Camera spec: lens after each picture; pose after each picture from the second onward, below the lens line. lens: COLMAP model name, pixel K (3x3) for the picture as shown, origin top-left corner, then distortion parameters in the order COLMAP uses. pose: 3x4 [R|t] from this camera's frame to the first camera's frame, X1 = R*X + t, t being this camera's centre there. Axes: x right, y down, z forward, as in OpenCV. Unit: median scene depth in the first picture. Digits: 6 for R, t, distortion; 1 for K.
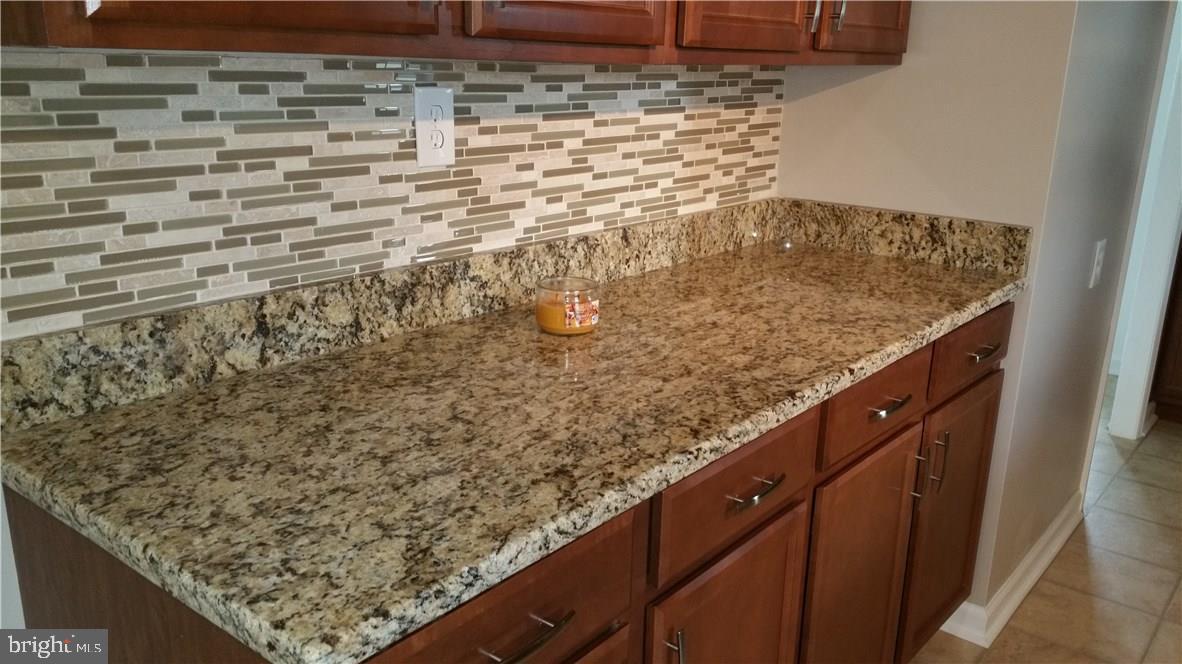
lens RADIAL K [[963.6, 0, 596.1], [0, 963.6, 337.9], [0, 0, 1]] dist [0.005236, -0.024300]
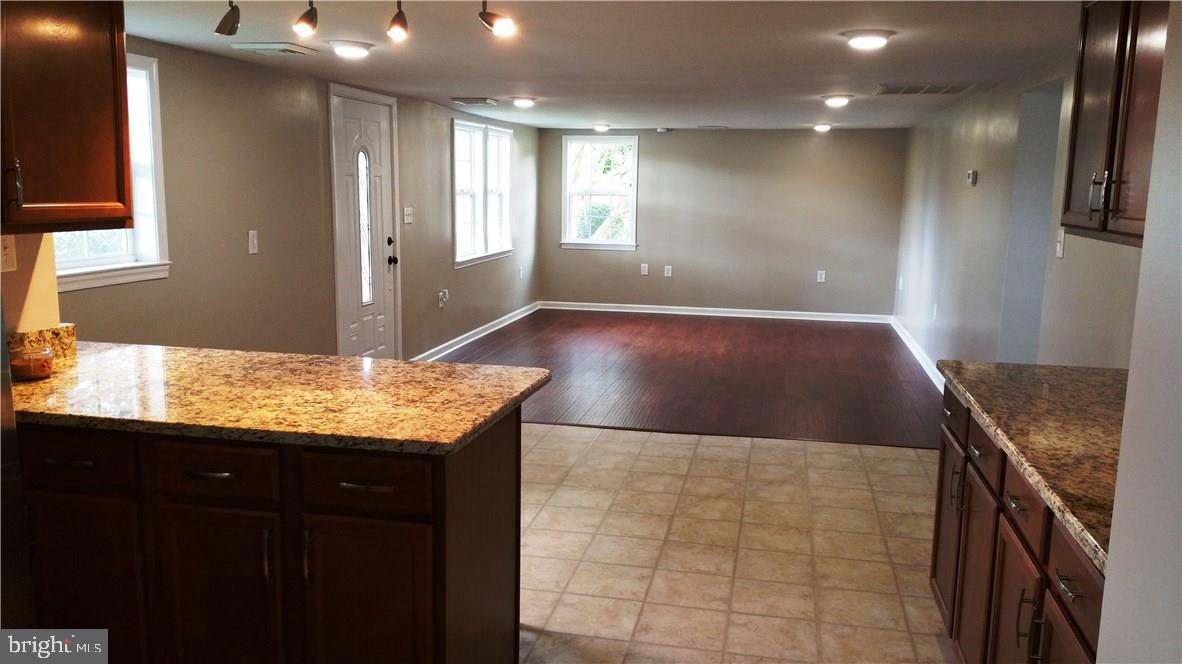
lens RADIAL K [[963.6, 0, 590.8], [0, 963.6, 334.3], [0, 0, 1]] dist [0.005236, -0.024300]
pose [[-0.883729, 0.036722, -0.466556, 1.362978], [-0.166171, 0.907337, 0.386169, -0.525176], [0.437505, 0.418796, -0.795738, 1.622362]]
